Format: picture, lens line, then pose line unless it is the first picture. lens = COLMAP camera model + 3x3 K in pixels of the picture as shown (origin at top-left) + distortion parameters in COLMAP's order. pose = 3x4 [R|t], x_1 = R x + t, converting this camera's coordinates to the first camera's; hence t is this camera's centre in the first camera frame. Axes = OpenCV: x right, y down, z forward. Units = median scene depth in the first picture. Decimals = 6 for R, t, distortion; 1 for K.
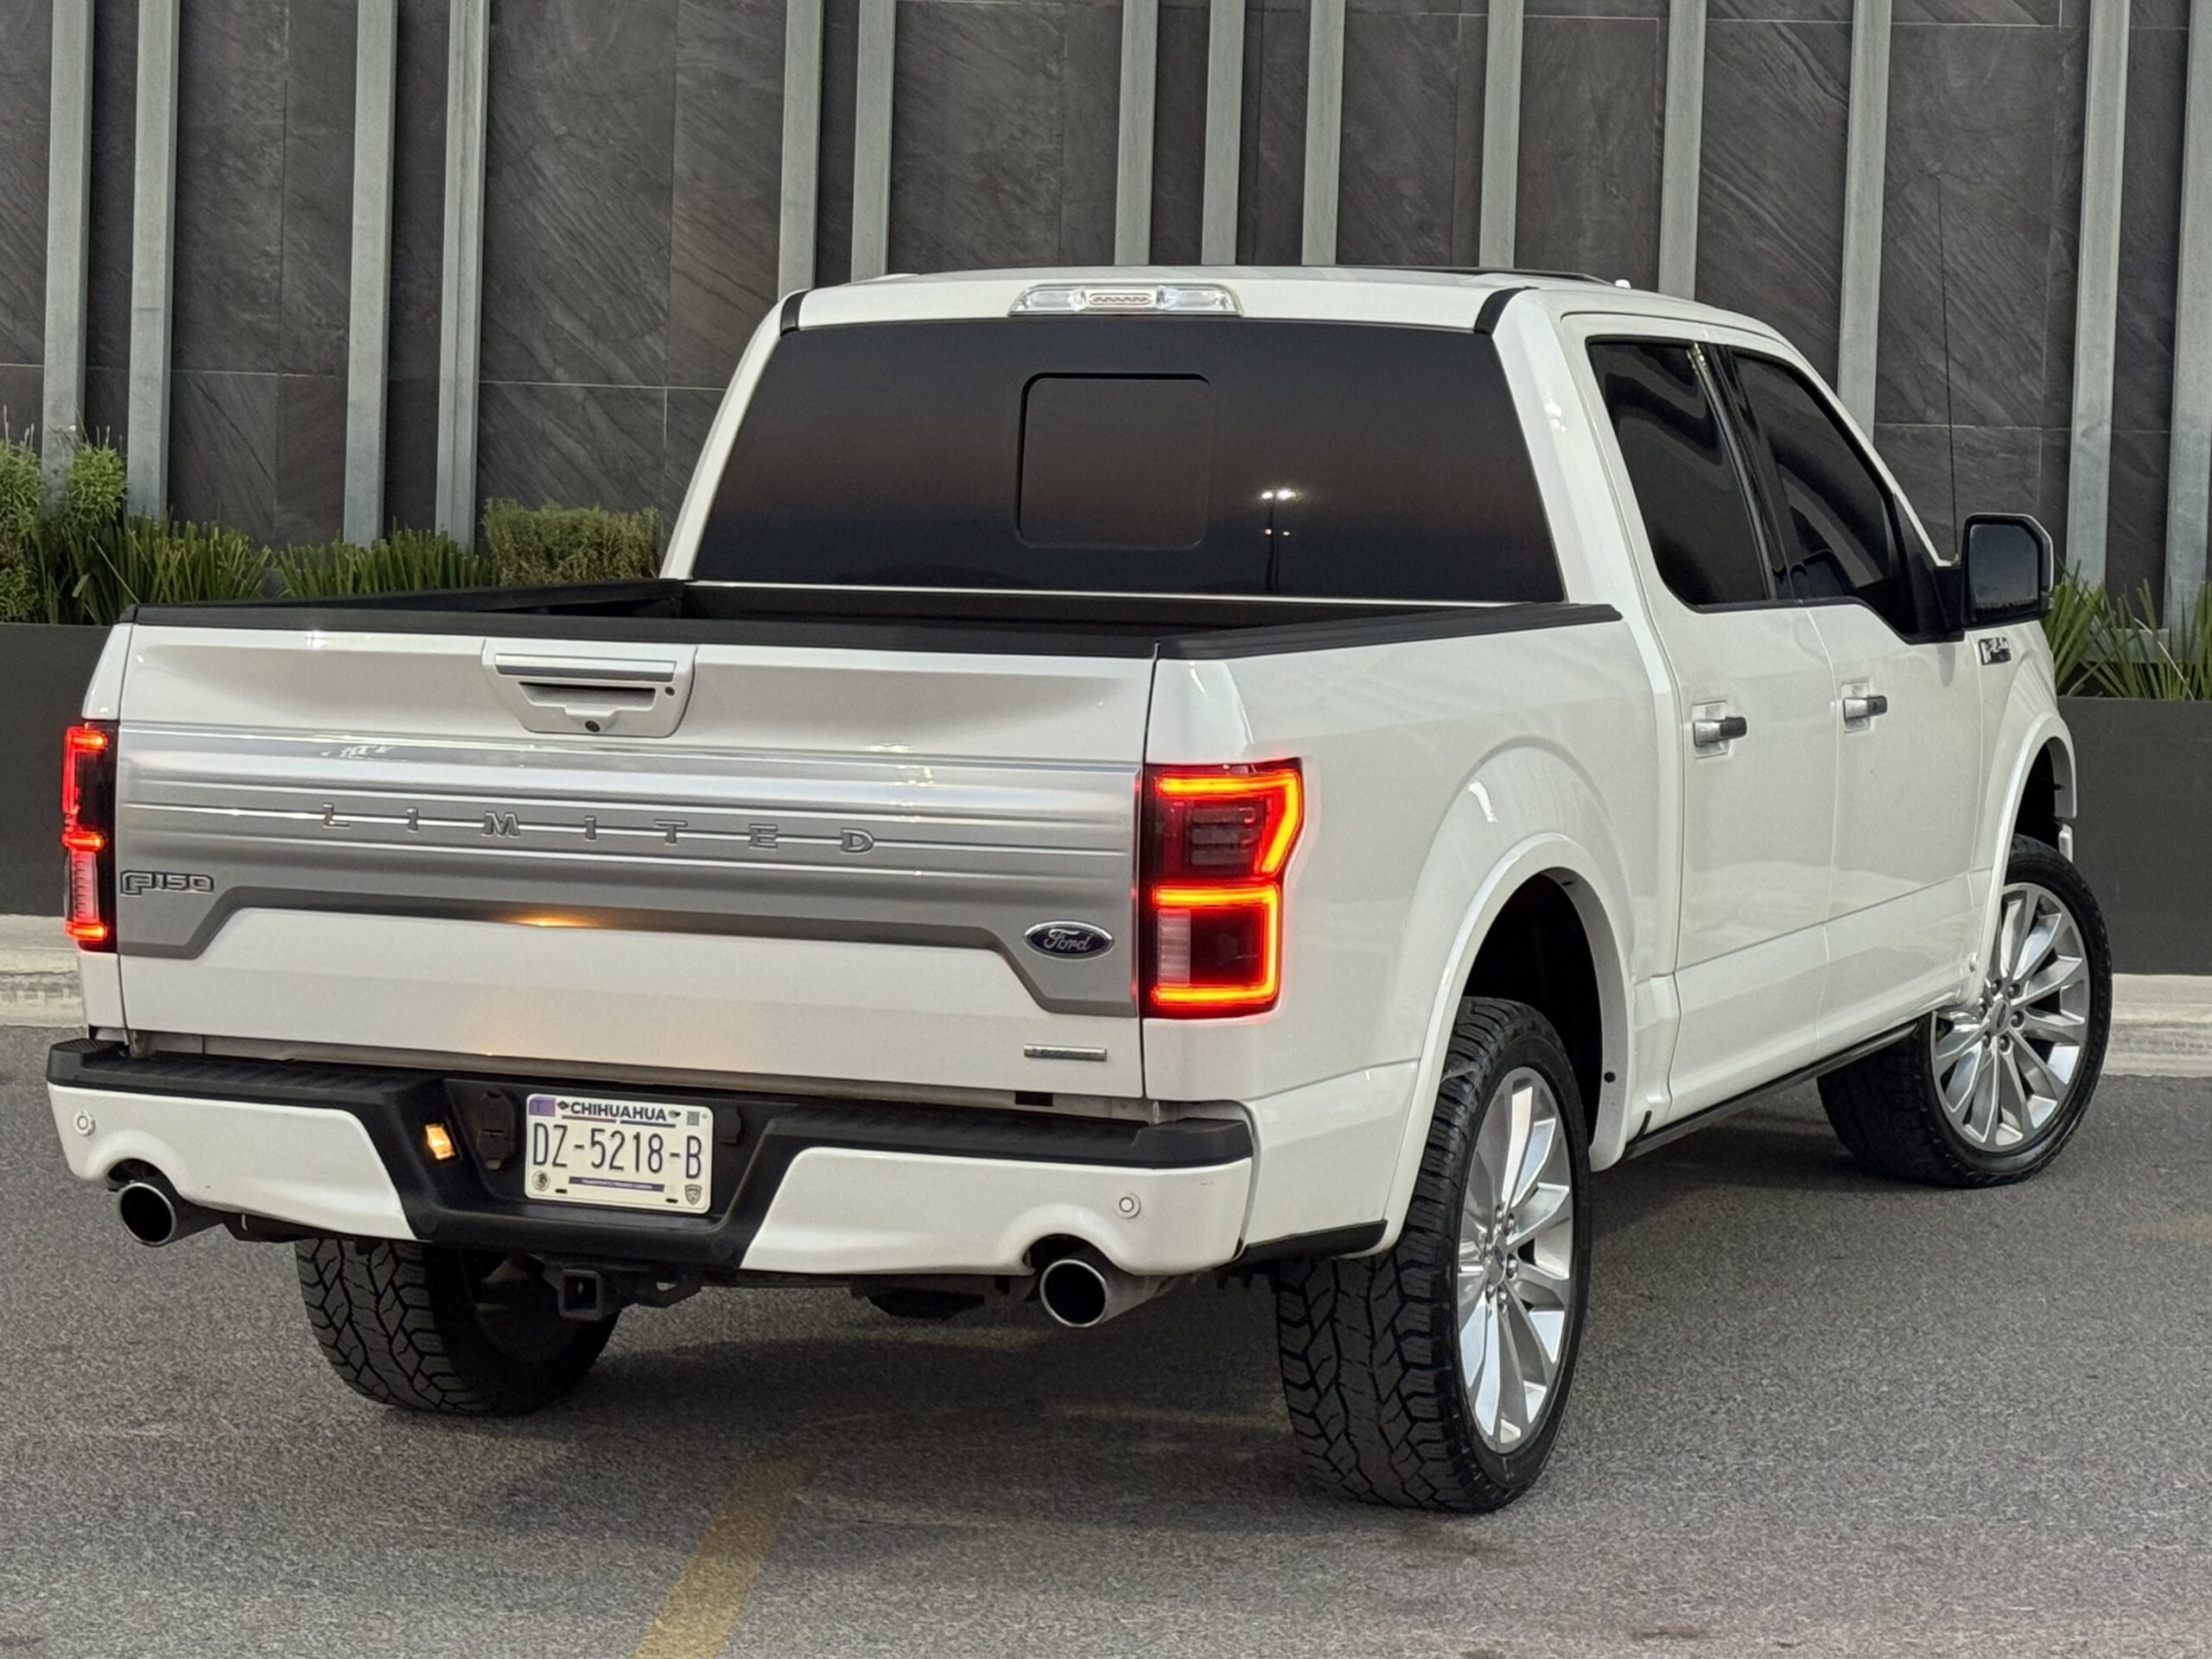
lens RADIAL K [[4781.0, 0, 1096.9], [0, 4781.0, 850.6], [0, 0, 1]] dist [0.127317, 0.000000]
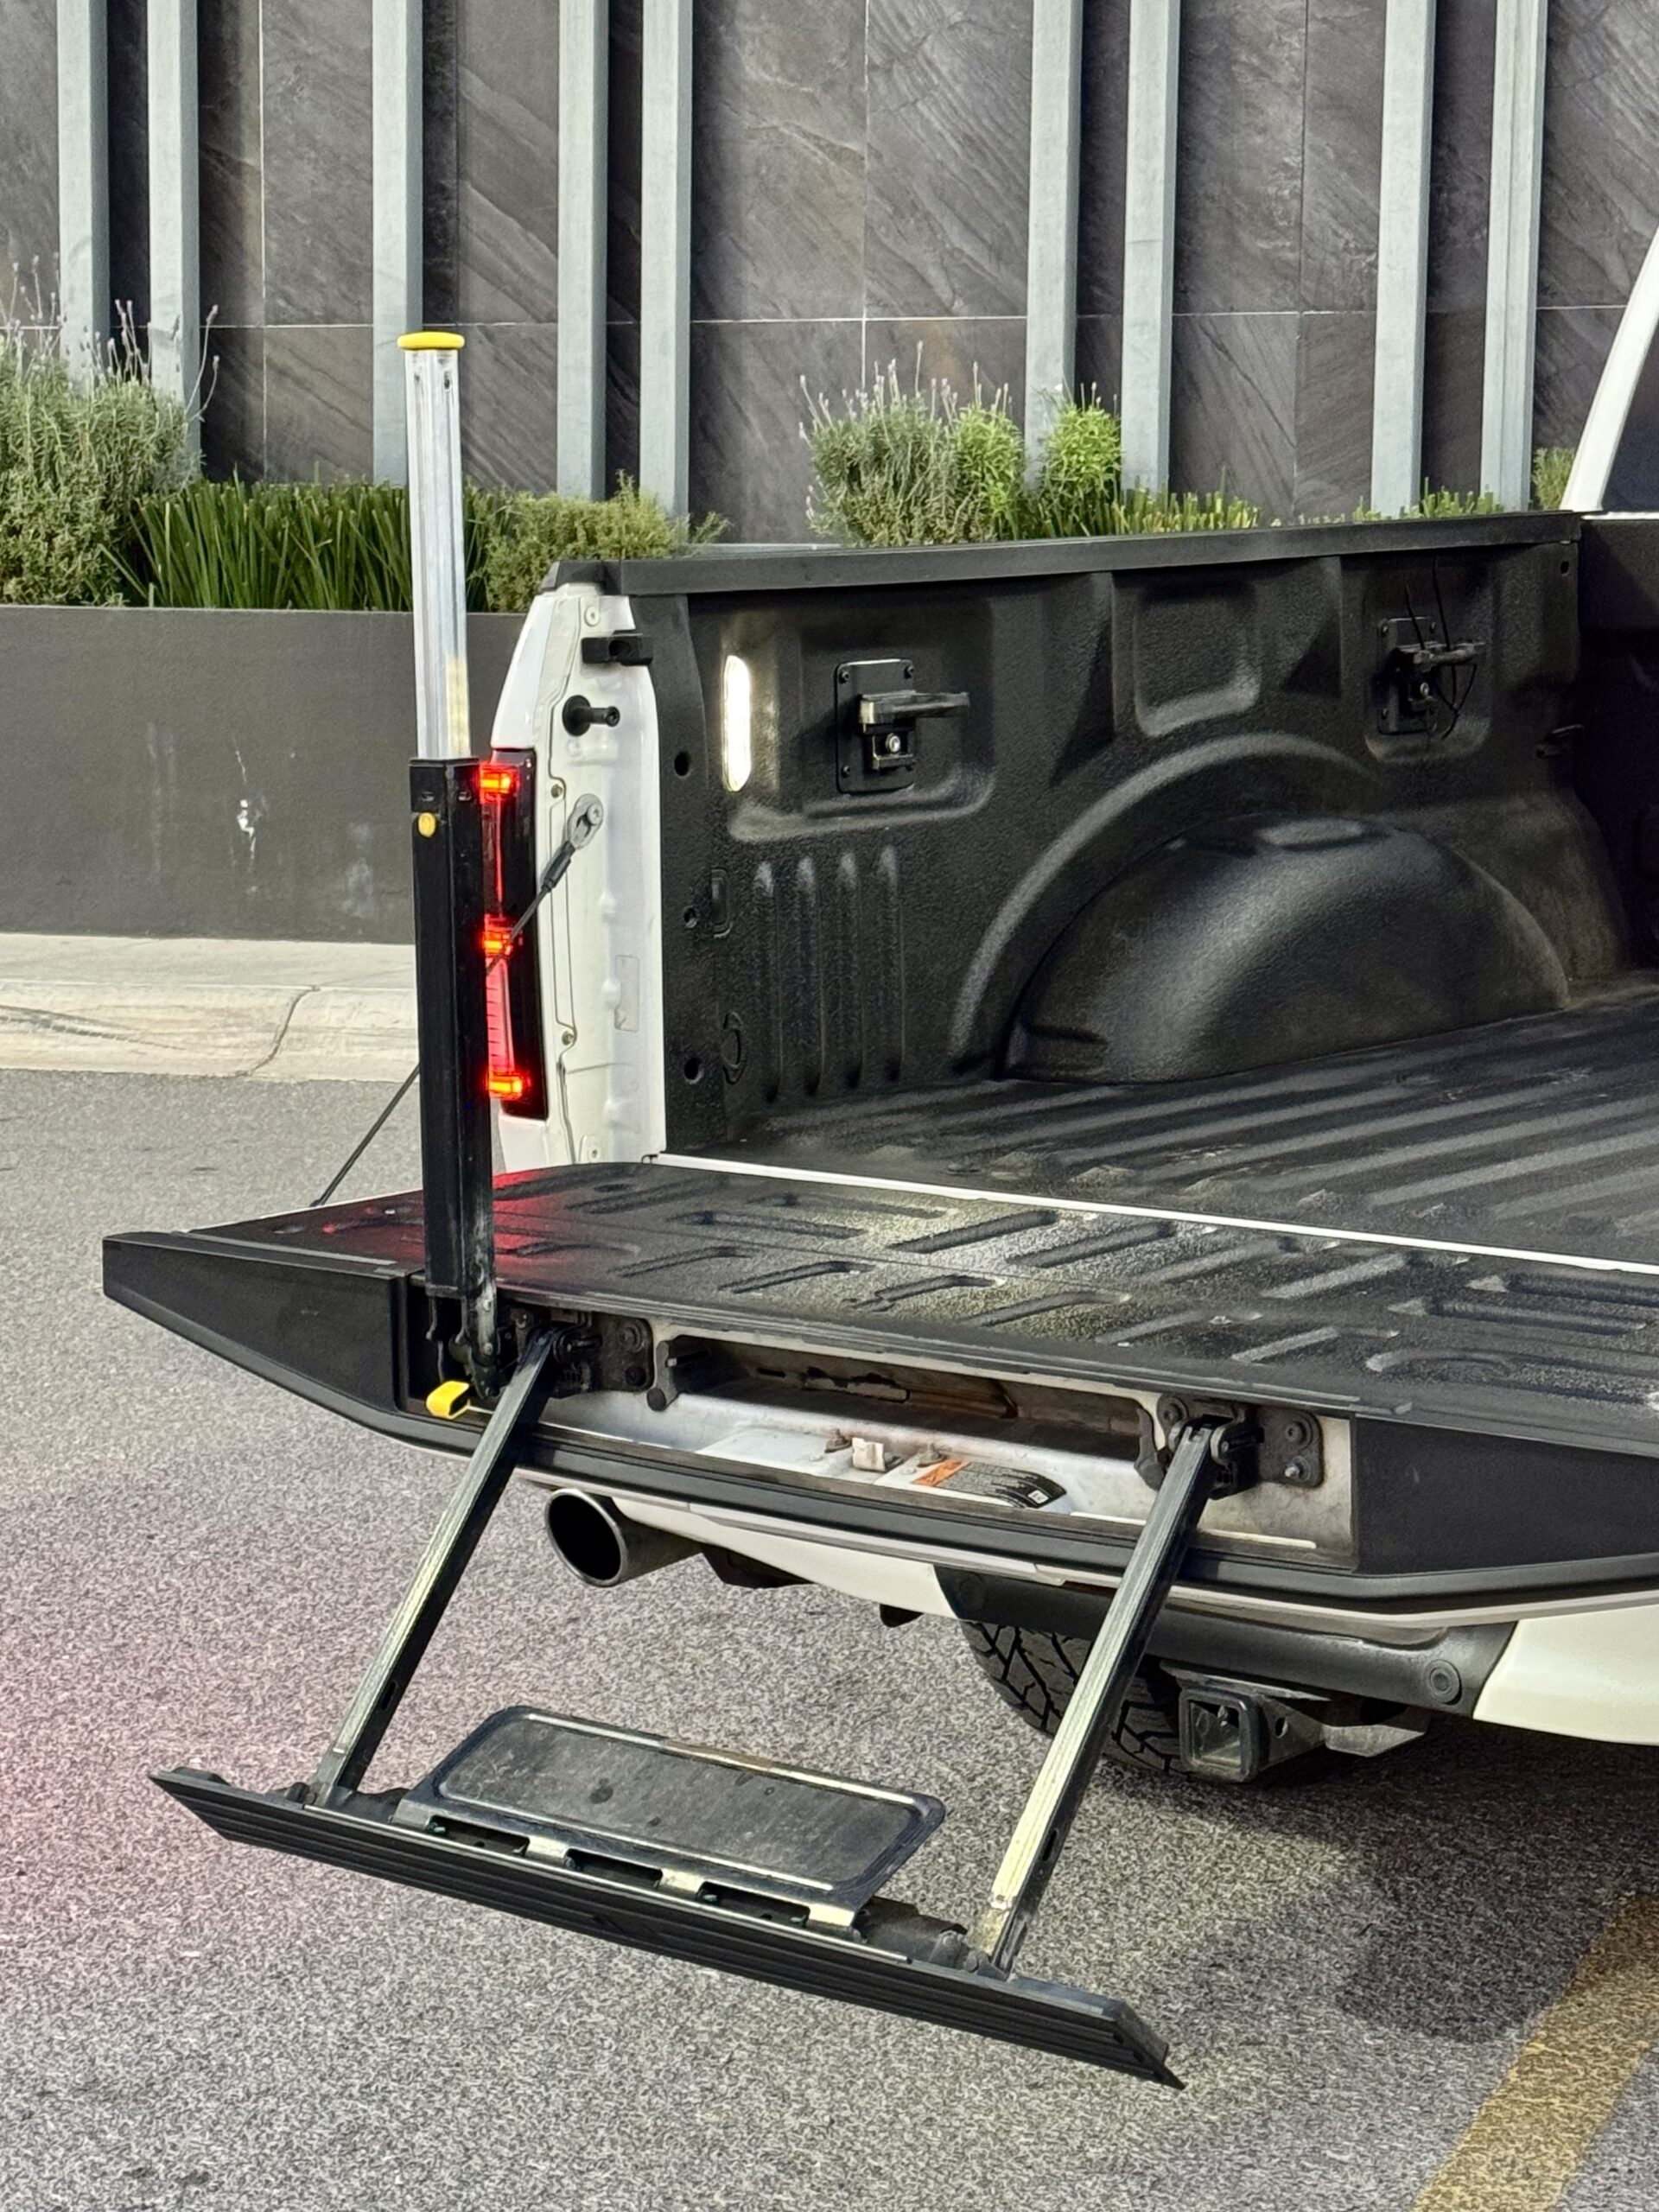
lens RADIAL K [[4706.3, 0, 840.0], [0, 4706.3, 1110.8], [0, 0, 1]] dist [0.161664, 0.000000]
pose [[0.950955, 0.008237, -0.309220, 0.010390], [0.009022, 0.998482, 0.054340, -0.005648], [0.309198, -0.054465, 0.949437, 0.184728]]
